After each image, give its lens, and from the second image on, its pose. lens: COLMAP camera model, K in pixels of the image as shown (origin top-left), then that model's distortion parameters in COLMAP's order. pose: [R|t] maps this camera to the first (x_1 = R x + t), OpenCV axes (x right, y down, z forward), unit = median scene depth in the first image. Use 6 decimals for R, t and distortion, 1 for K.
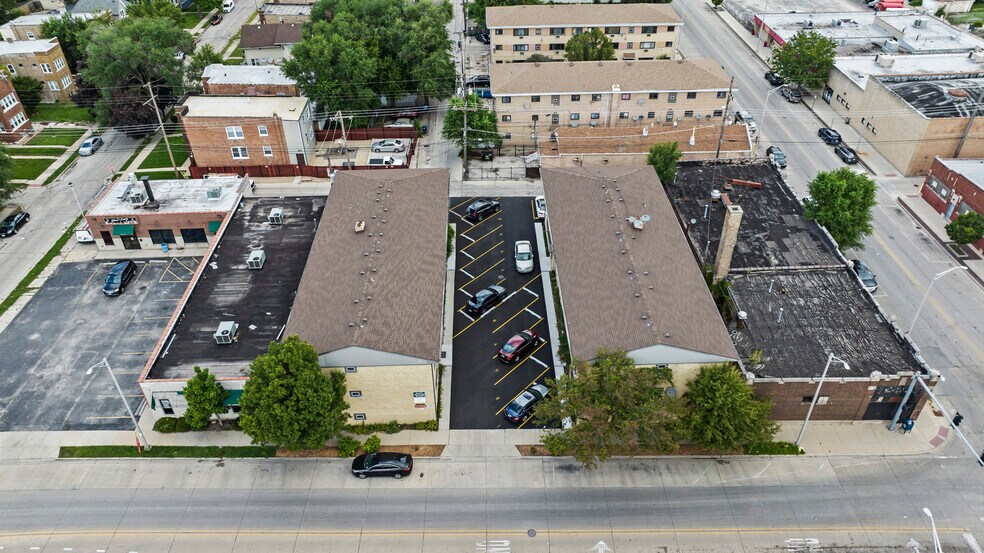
lens RADIAL K [[693.1, 0, 492.0], [0, 693.1, 276.5], [0, 0, 1]] dist [-0.040187, 0.044277]
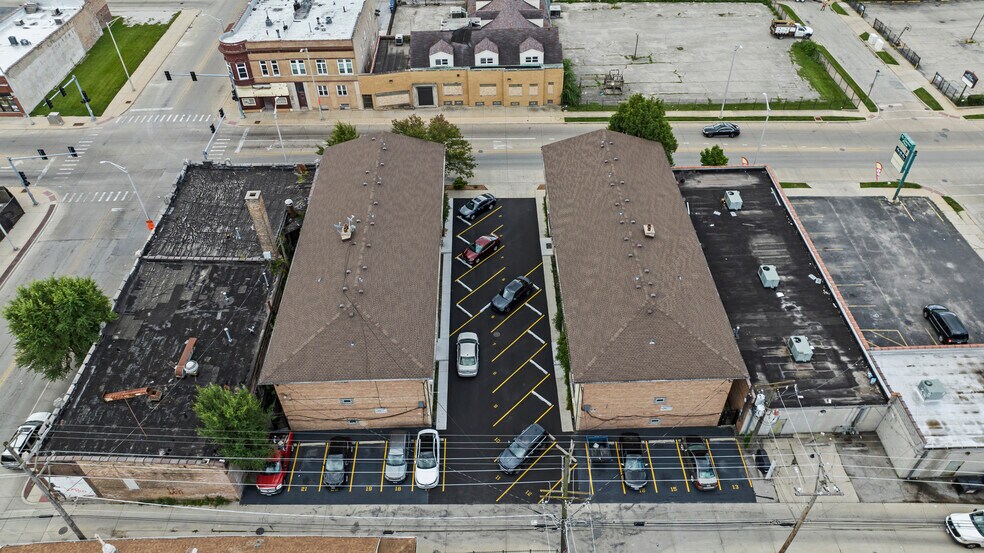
lens RADIAL K [[693.1, 0, 492.0], [0, 693.1, 276.5], [0, 0, 1]] dist [-0.040187, 0.044277]
pose [[-0.999522, 0.019742, 0.023796, -0.002968], [0.026932, 0.177876, 0.983684, -0.795347], [0.015187, 0.983855, -0.178323, 1.005019]]
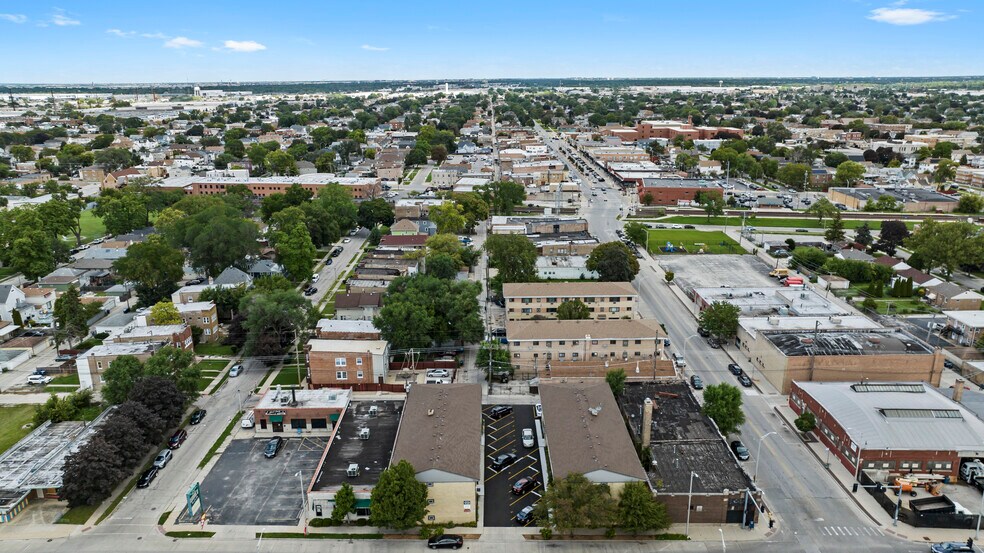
lens RADIAL K [[693.1, 0, 492.0], [0, 693.1, 276.5], [0, 0, 1]] dist [-0.040187, 0.044277]
pose [[0.999845, 0.008435, -0.015472, -0.014143], [-0.013366, 0.935188, -0.353899, 0.176431], [0.011484, 0.354051, 0.935156, -0.579687]]
